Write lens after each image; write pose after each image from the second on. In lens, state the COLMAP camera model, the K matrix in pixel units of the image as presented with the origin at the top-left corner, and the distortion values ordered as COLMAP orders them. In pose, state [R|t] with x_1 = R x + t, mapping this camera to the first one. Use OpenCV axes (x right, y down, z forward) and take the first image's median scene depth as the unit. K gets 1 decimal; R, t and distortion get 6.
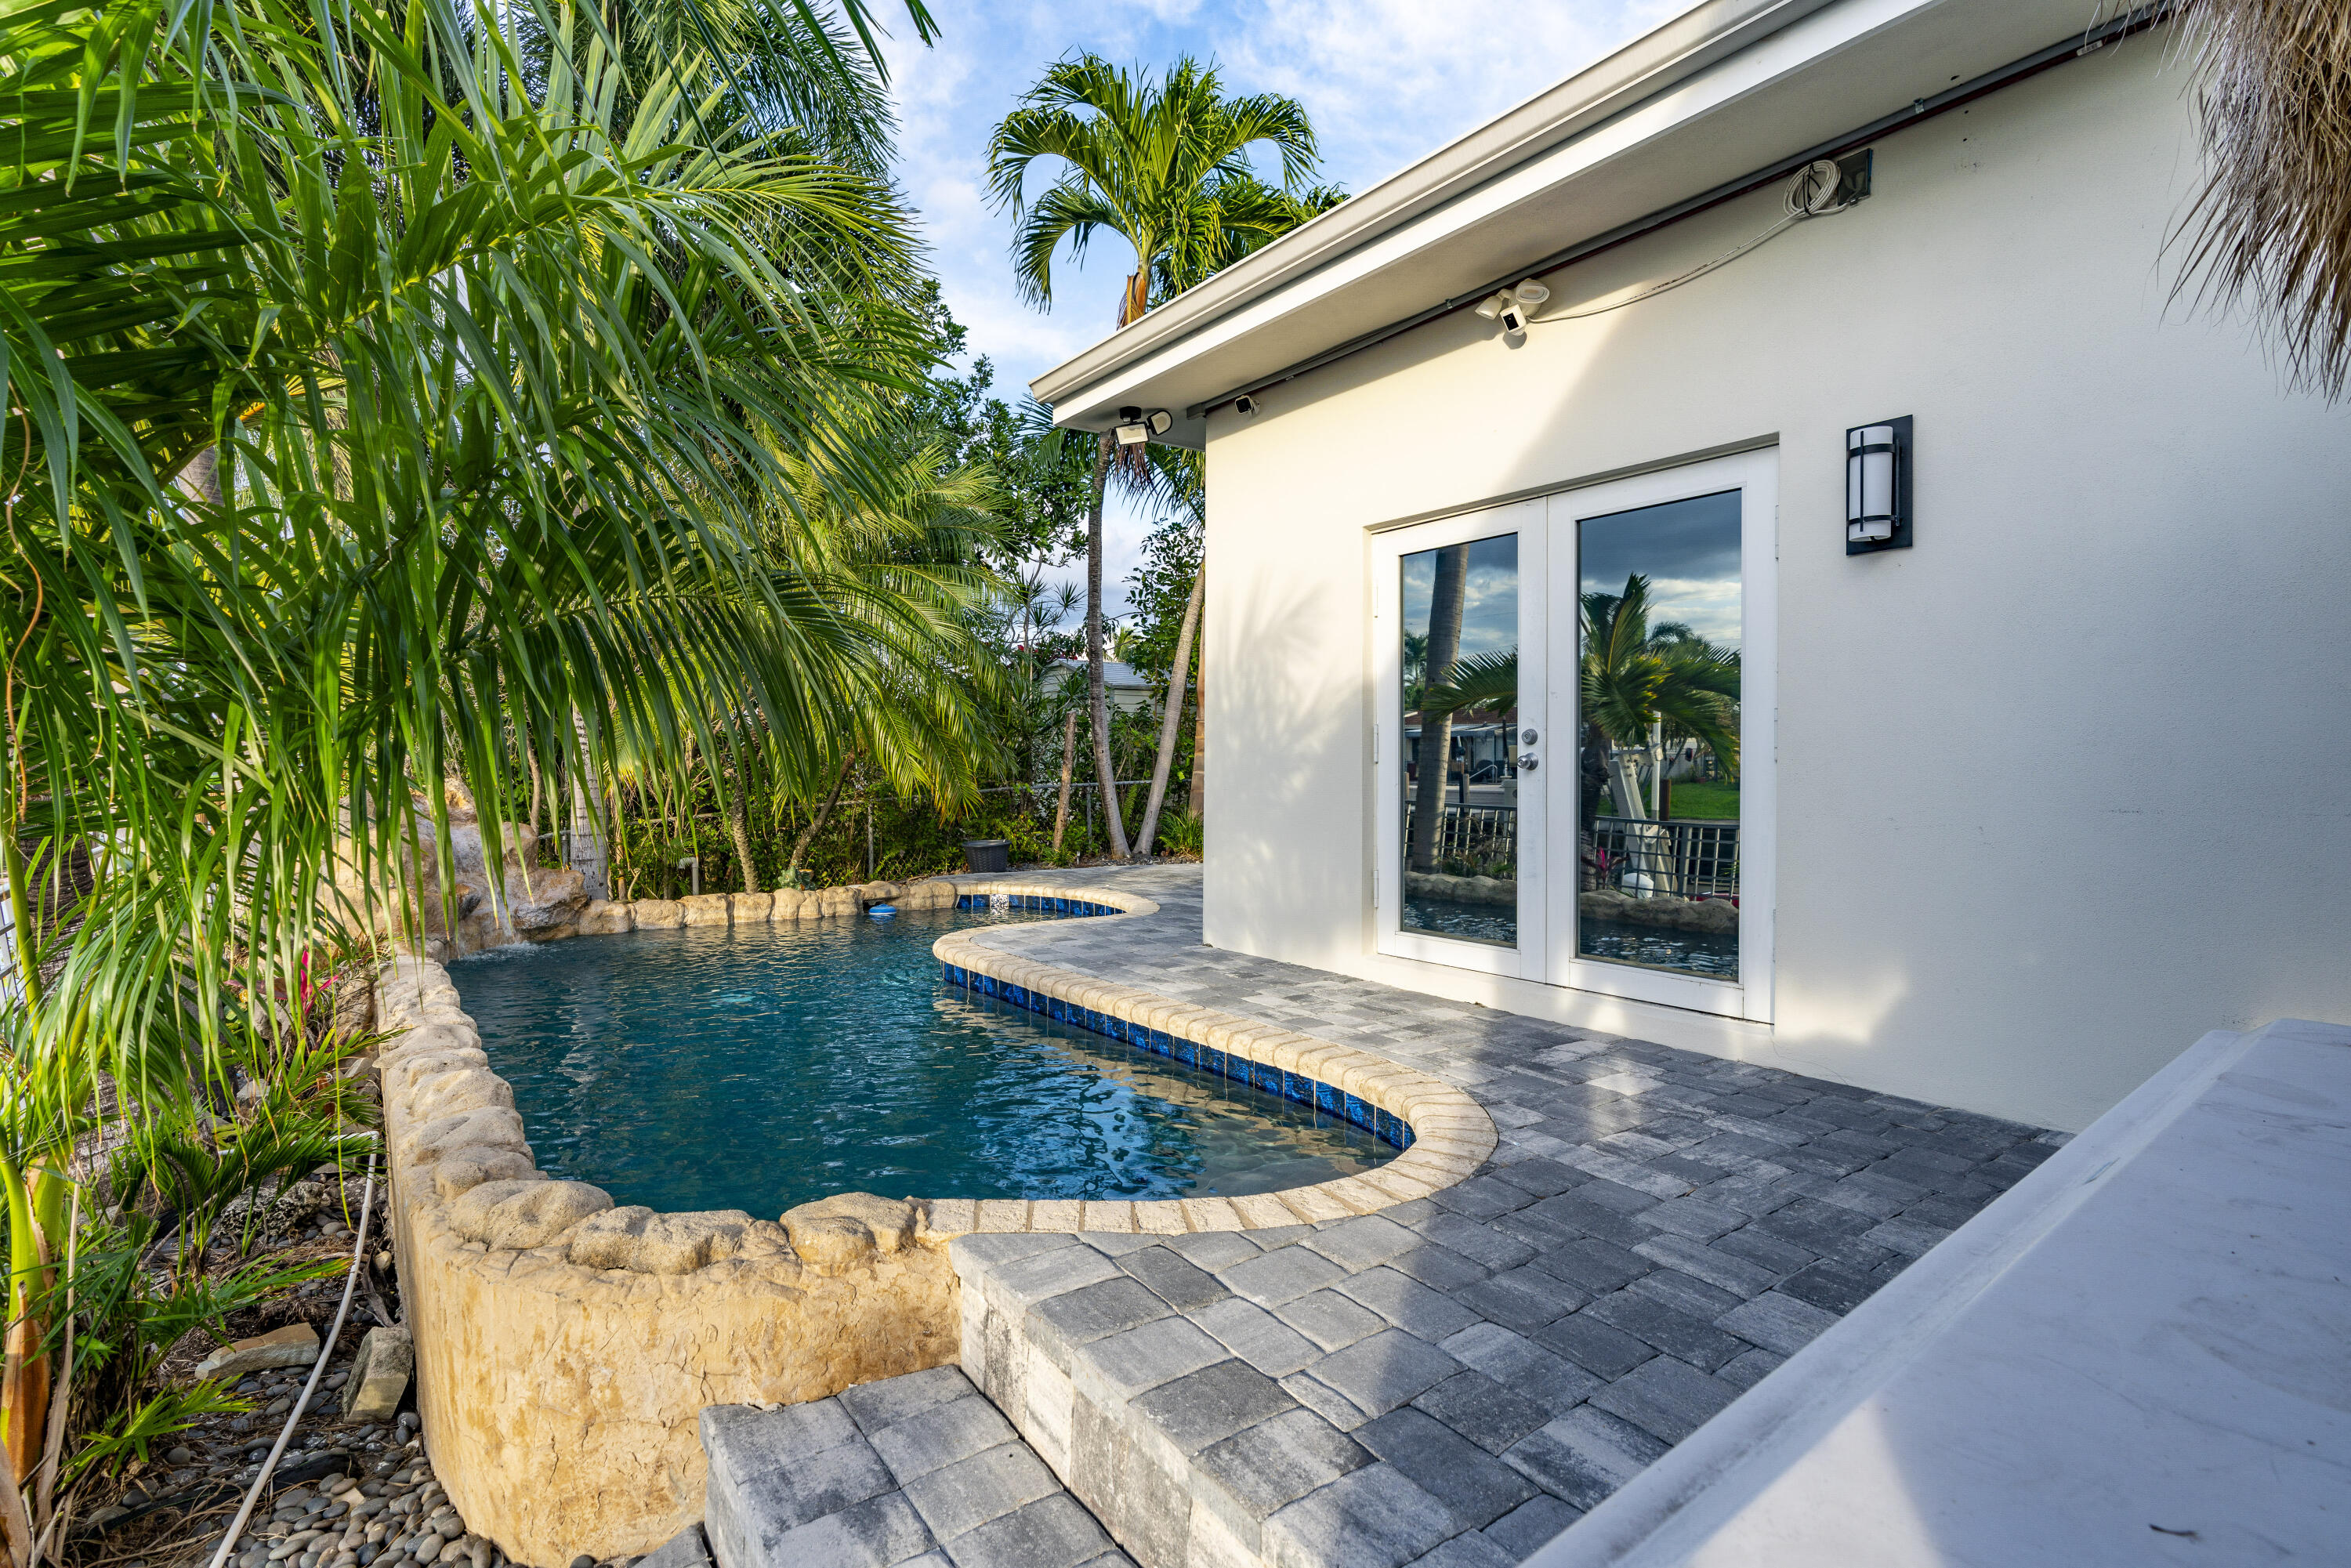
lens RADIAL K [[1096.8, 0, 1096.4], [0, 1096.8, 774.8], [0, 0, 1]] dist [-0.003693, 0.001321]
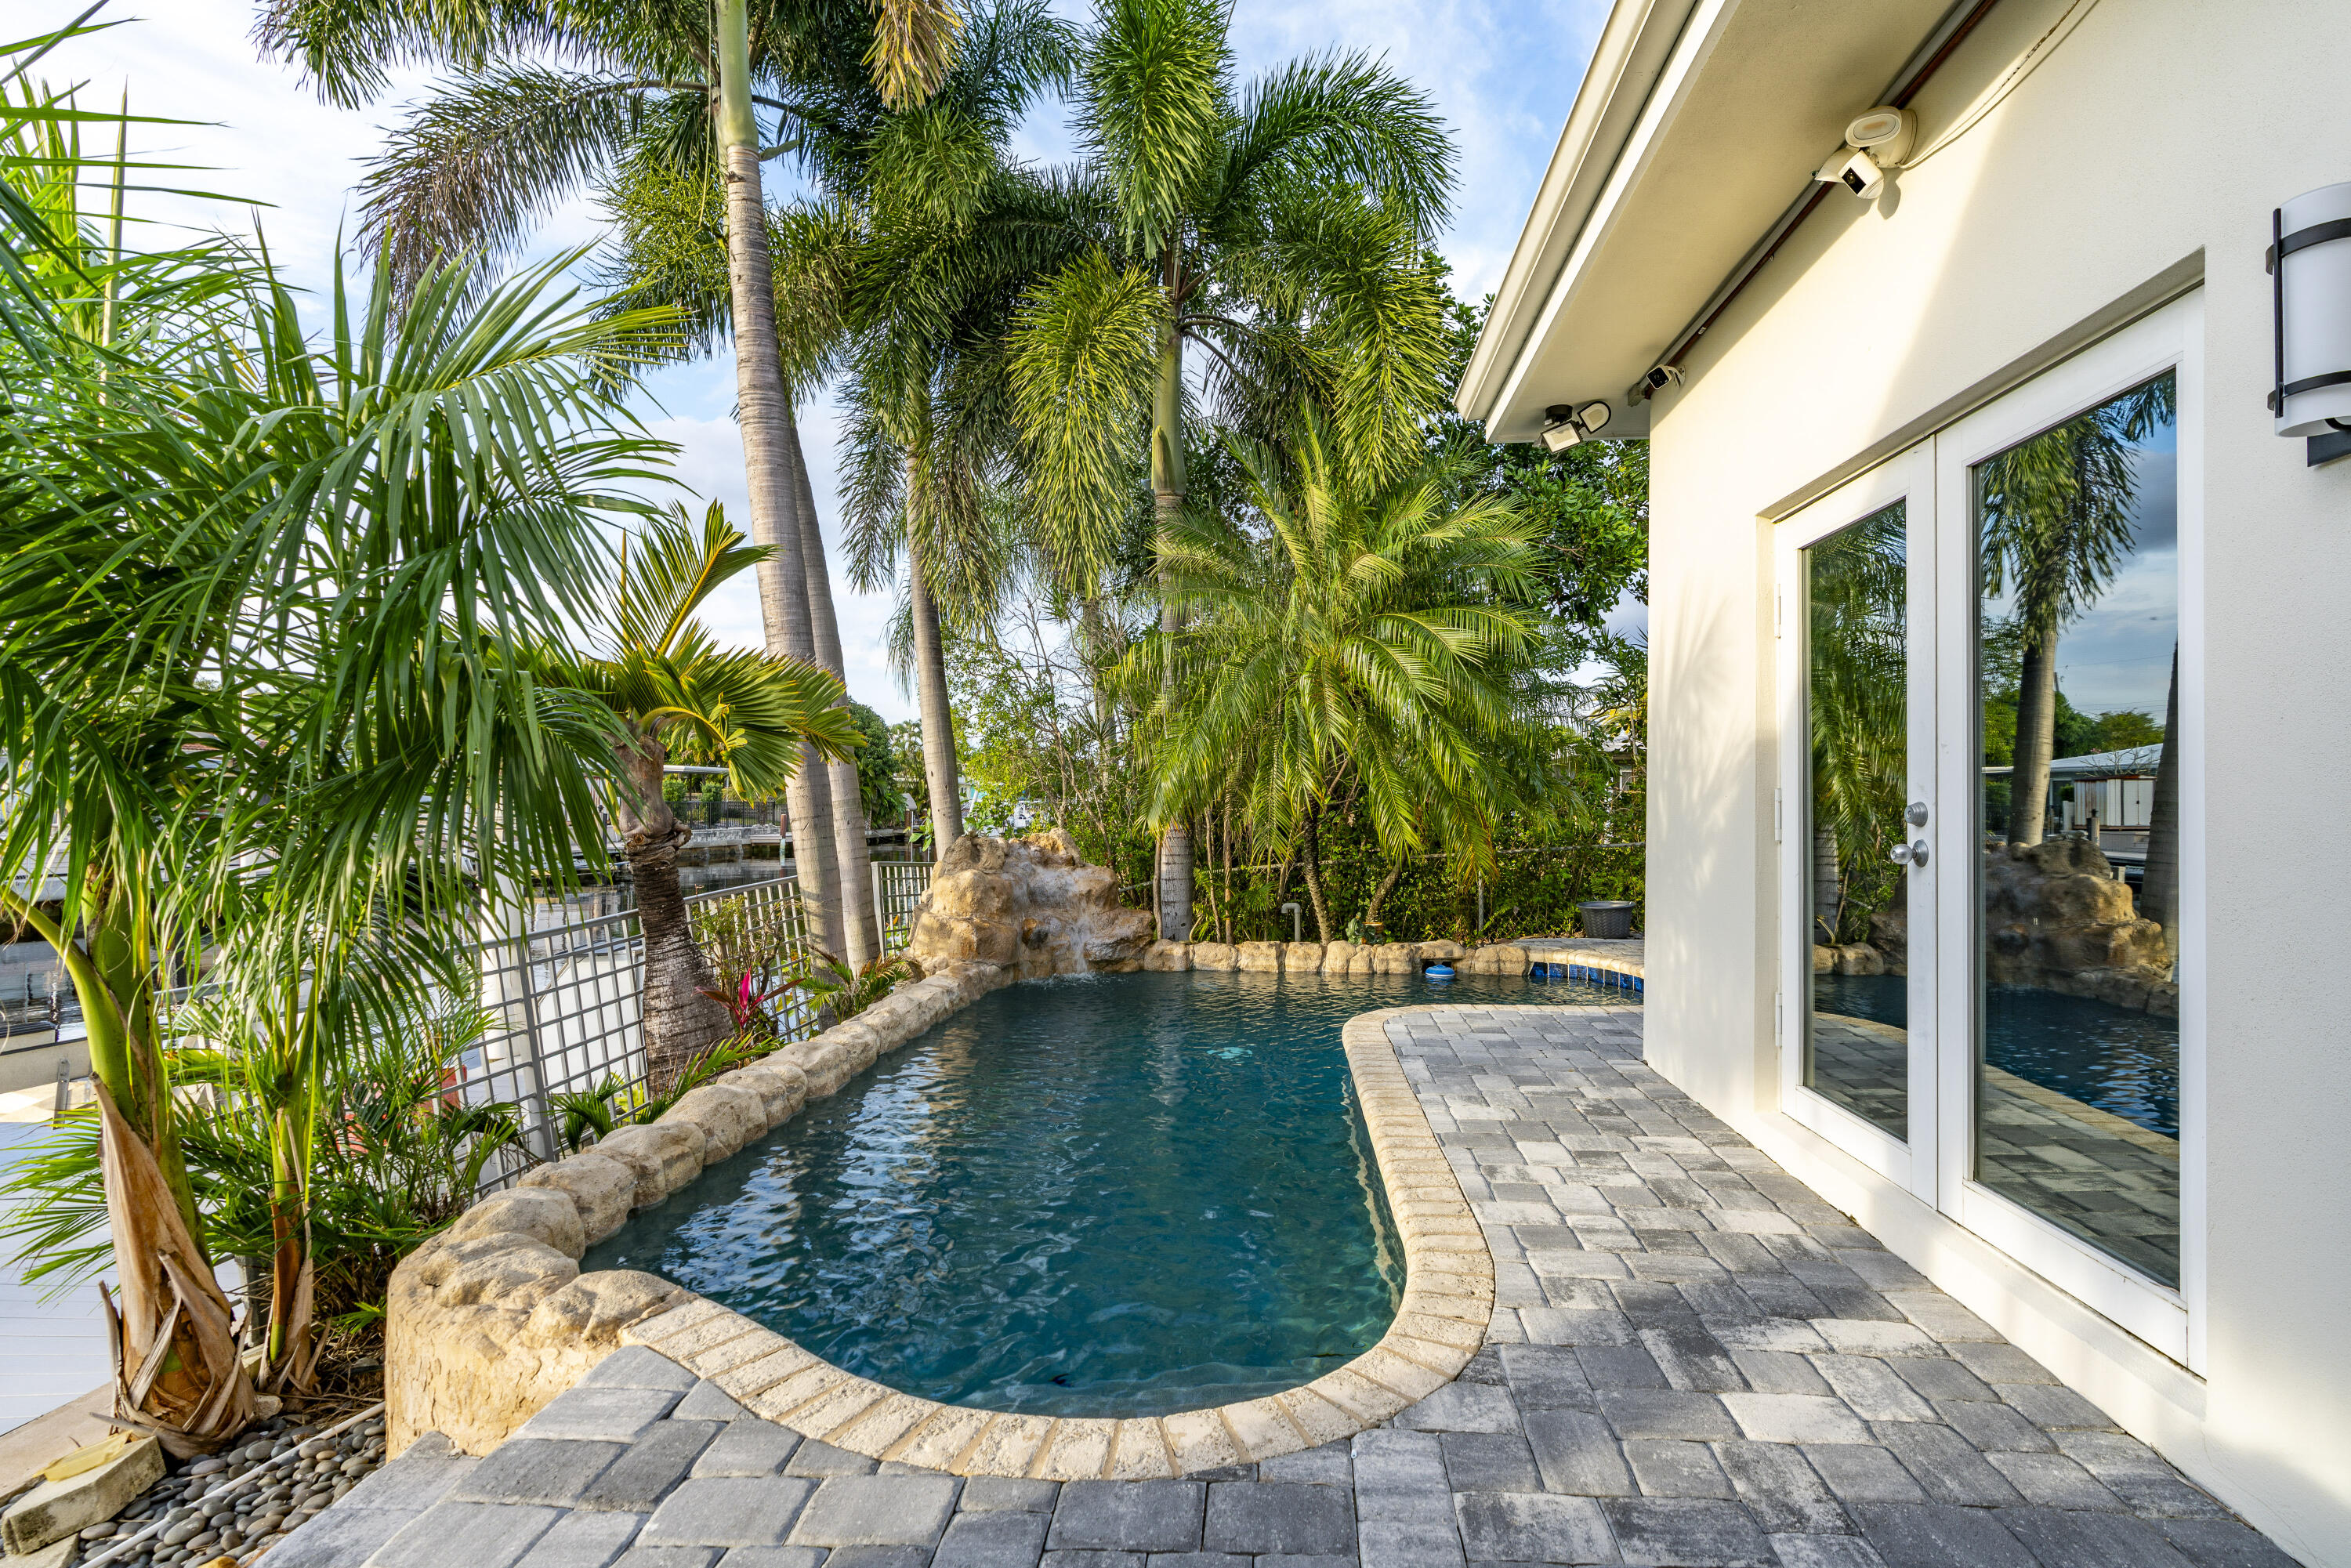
lens RADIAL K [[1093.8, 0, 1267.7], [0, 1093.8, 782.3], [0, 0, 1]] dist [-0.004070, 0.002392]
pose [[0.806873, -0.005347, -0.590701, 0.407443], [-0.009035, 0.999730, -0.021390, -0.031656], [0.590656, 0.022595, 0.806607, 0.233471]]
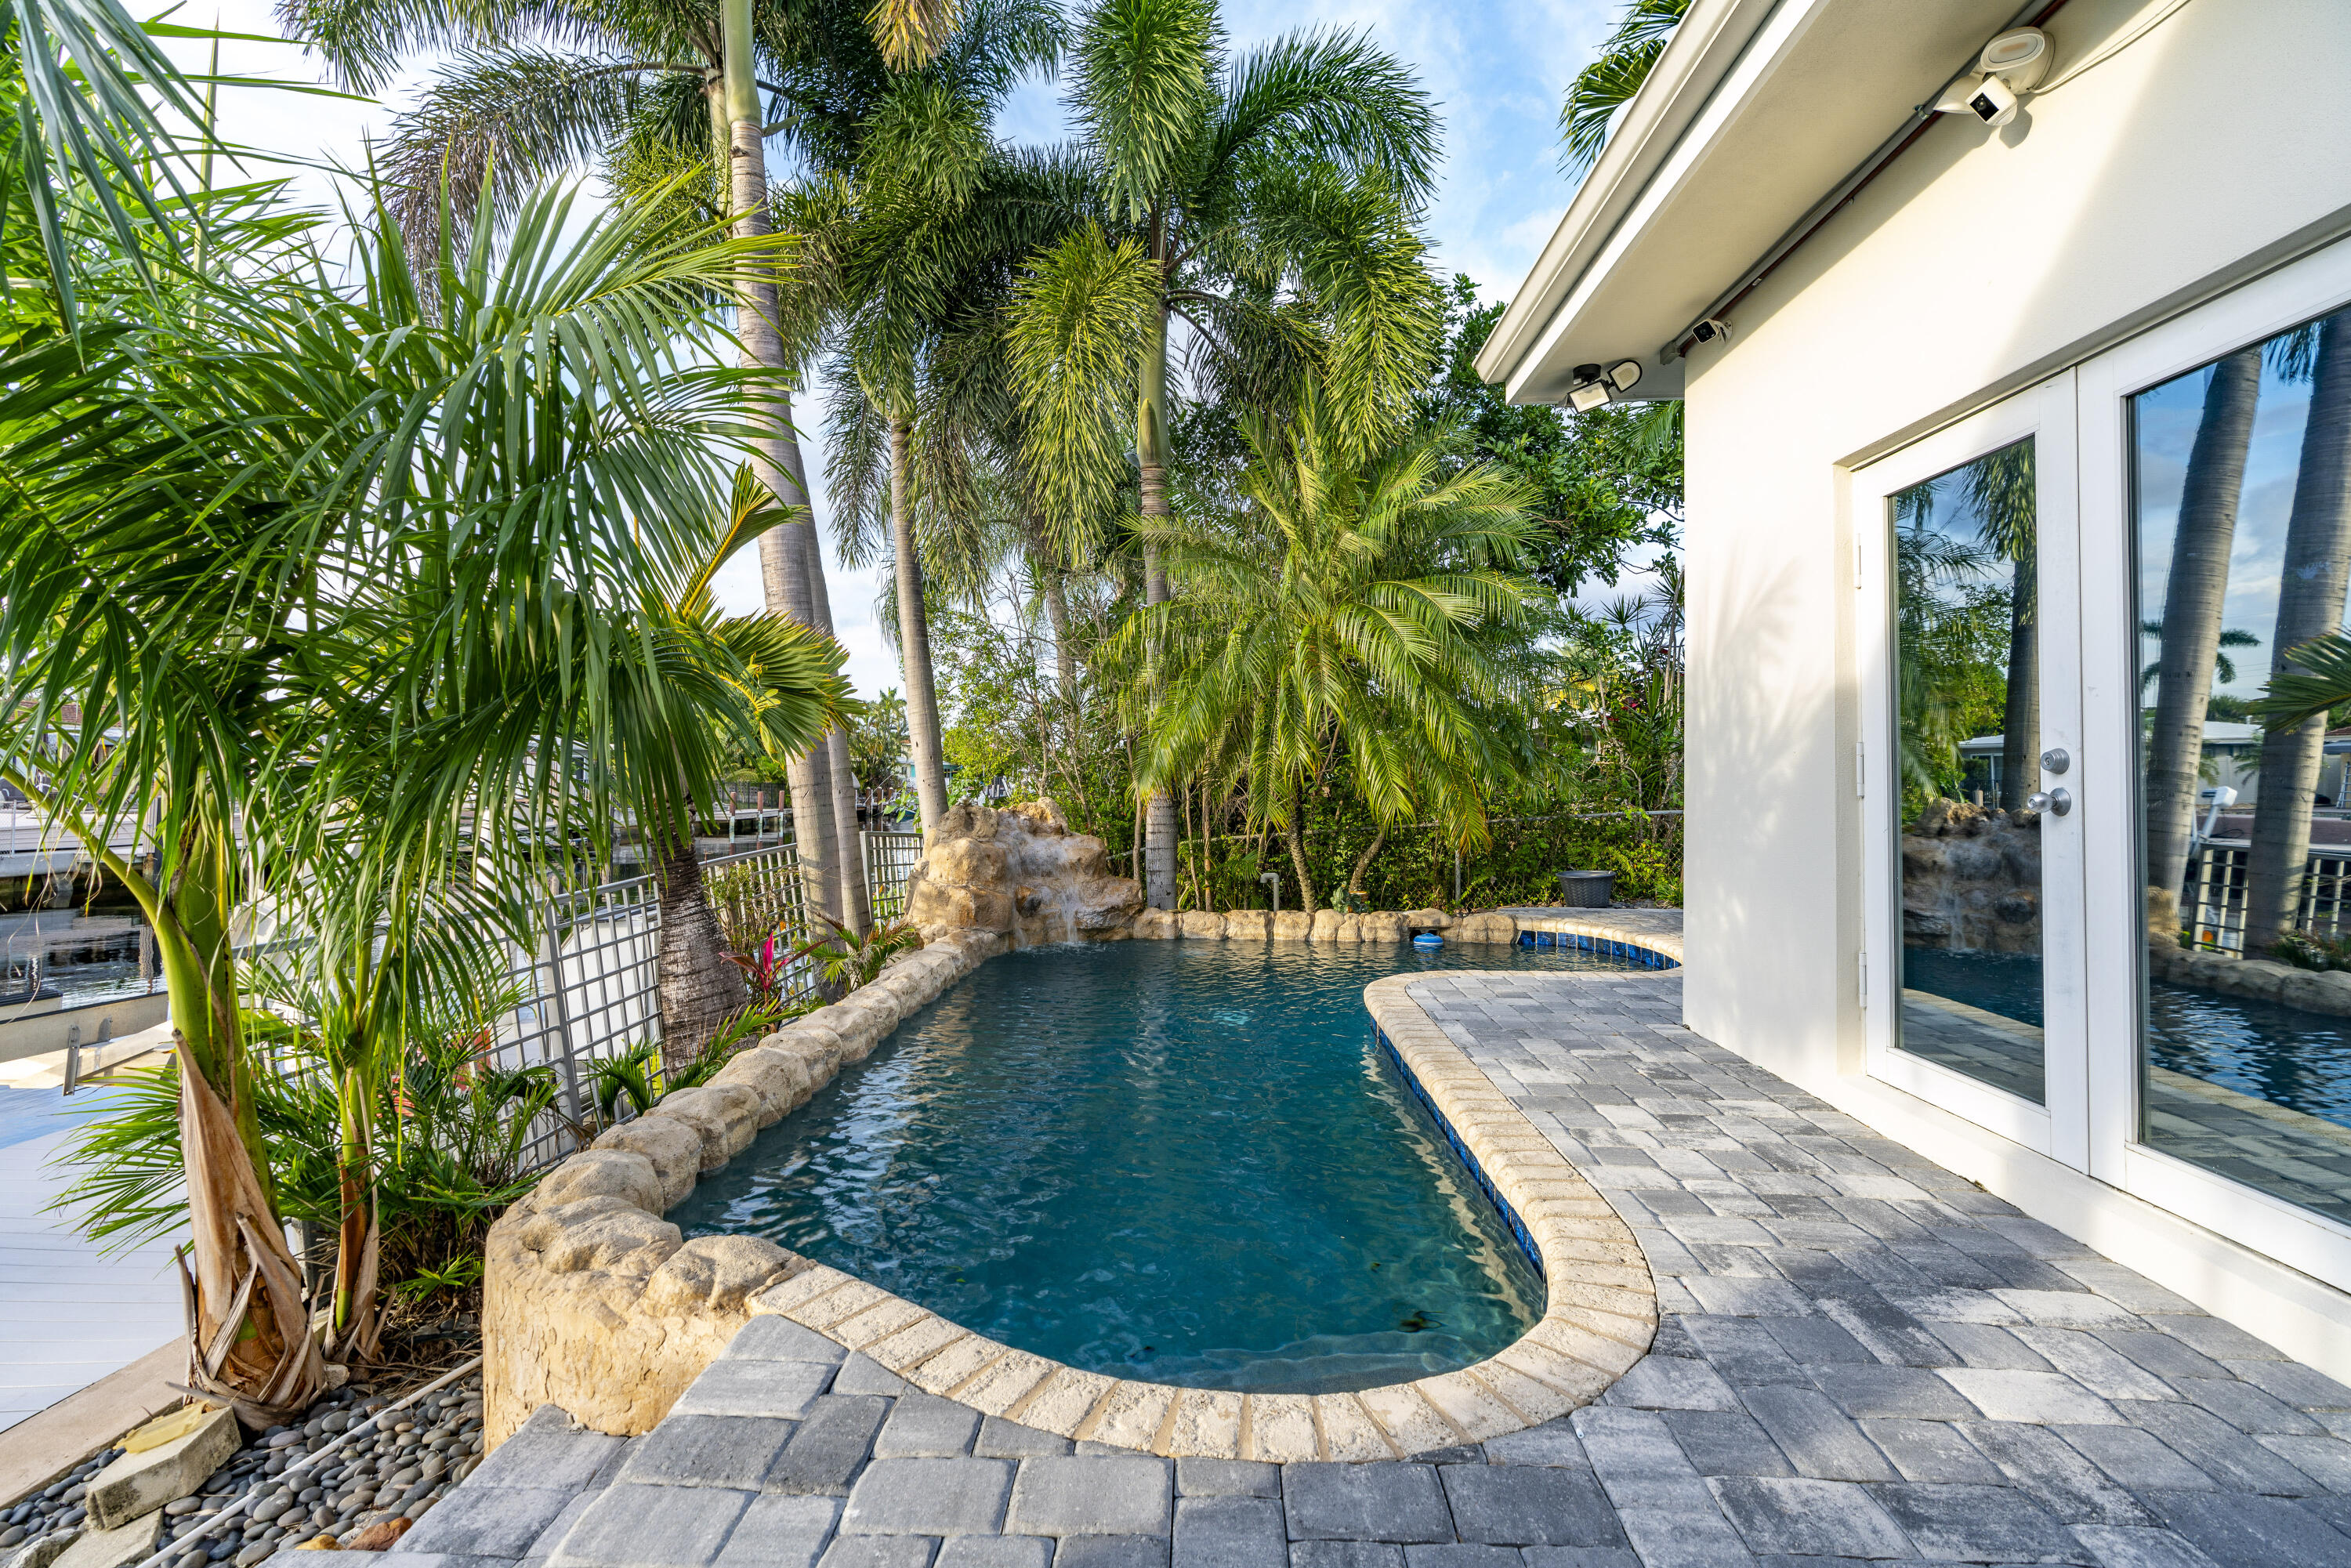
lens RADIAL K [[1065.7, 0, 1183.8], [0, 1065.7, 749.9], [0, 0, 1]] dist [-0.004132, 0.001975]
pose [[0.802182, -0.013748, -0.596921, 0.314366], [-0.007702, 0.999413, -0.033368, -0.015129], [0.597030, 0.031365, 0.801606, 0.205631]]
